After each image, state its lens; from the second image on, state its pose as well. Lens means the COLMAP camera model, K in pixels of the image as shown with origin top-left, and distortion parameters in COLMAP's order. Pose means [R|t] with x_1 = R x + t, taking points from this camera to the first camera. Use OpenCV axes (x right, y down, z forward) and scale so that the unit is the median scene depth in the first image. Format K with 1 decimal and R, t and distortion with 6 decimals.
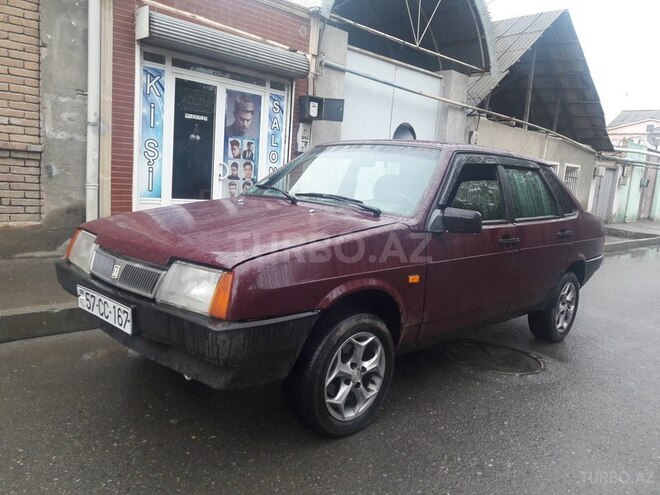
lens RADIAL K [[549.9, 0, 330.7], [0, 549.9, 247.3], [0, 0, 1]] dist [0.034677, -0.057020]
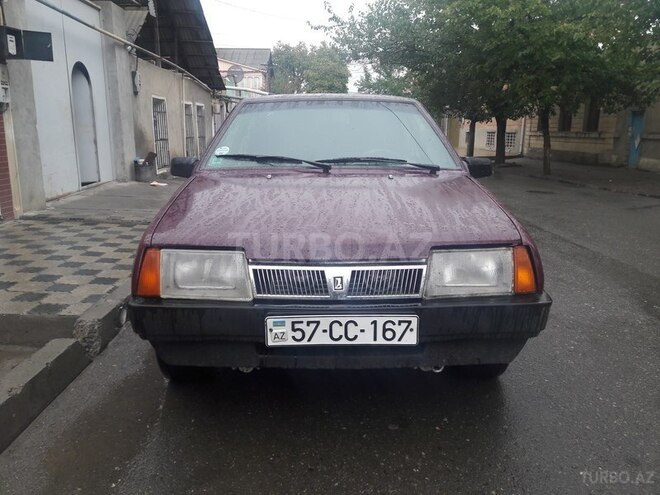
lens RADIAL K [[549.9, 0, 330.6], [0, 549.9, 249.8], [0, 0, 1]] dist [0.034677, -0.057020]
pose [[0.703019, -0.214795, 0.677958, -0.286174], [0.135039, 0.976273, 0.169279, -0.042384], [-0.698233, -0.027455, 0.715344, 0.137179]]
